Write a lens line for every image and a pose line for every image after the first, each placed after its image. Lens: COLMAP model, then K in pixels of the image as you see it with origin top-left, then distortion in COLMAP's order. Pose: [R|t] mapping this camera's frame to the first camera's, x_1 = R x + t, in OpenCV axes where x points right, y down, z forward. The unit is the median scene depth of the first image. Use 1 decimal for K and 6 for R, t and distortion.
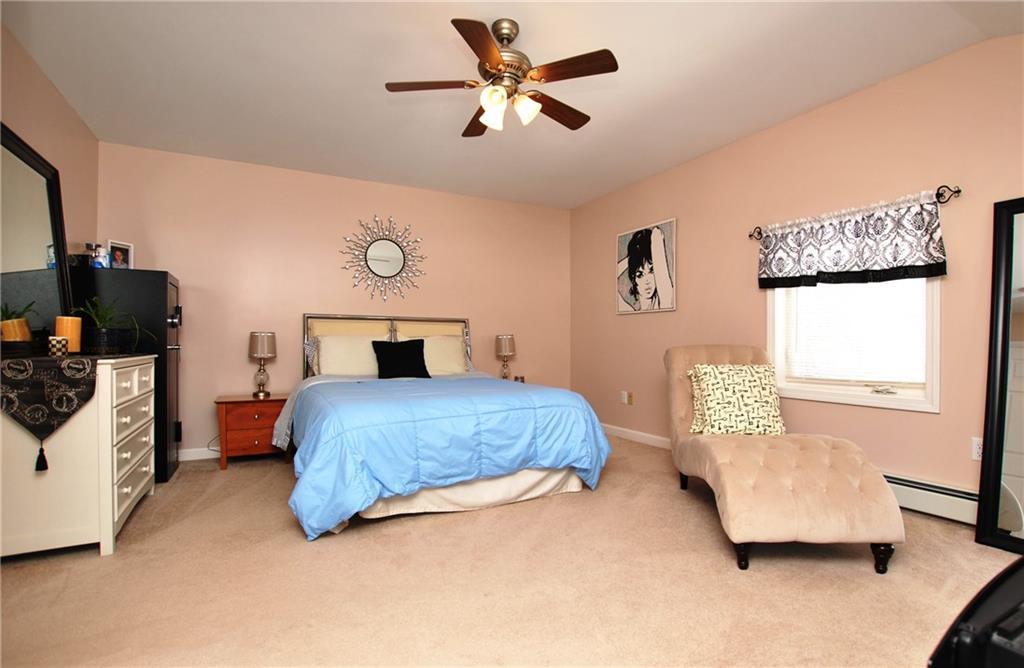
lens RADIAL K [[495.5, 0, 515.6], [0, 495.5, 343.2], [0, 0, 1]] dist [-0.025888, 0.000376]
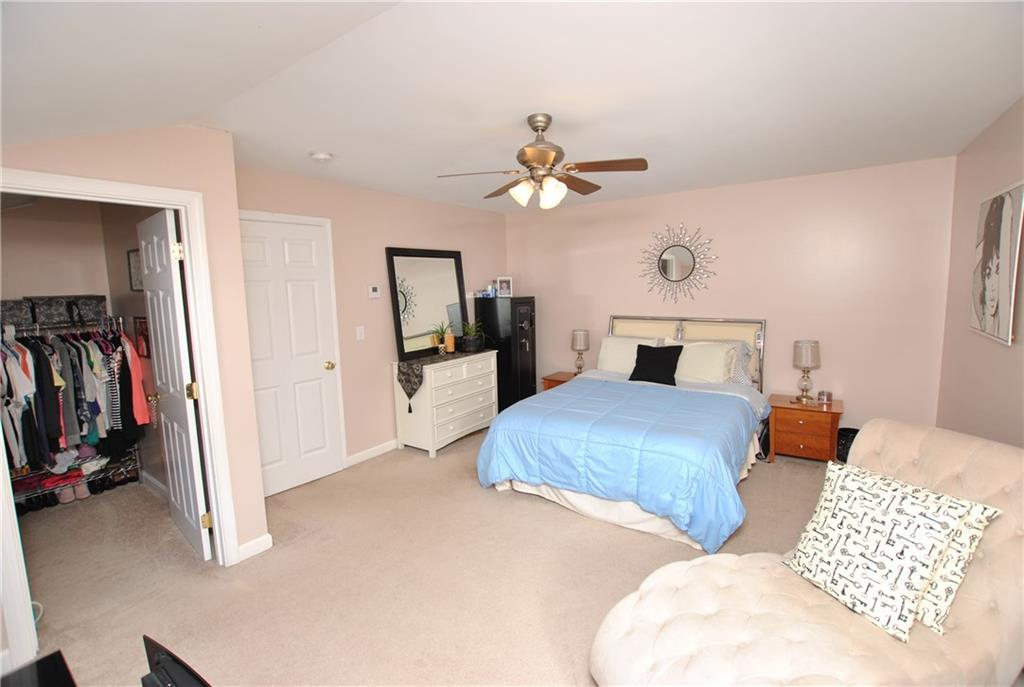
lens RADIAL K [[450.5, 0, 510.7], [0, 450.5, 335.0], [0, 0, 1]] dist [-0.035406, 0.005508]
pose [[0.436616, 0.089015, -0.895233, 0.751529], [0.032448, 0.992887, 0.114550, -0.226154], [0.899062, -0.079063, 0.430623, 0.391723]]
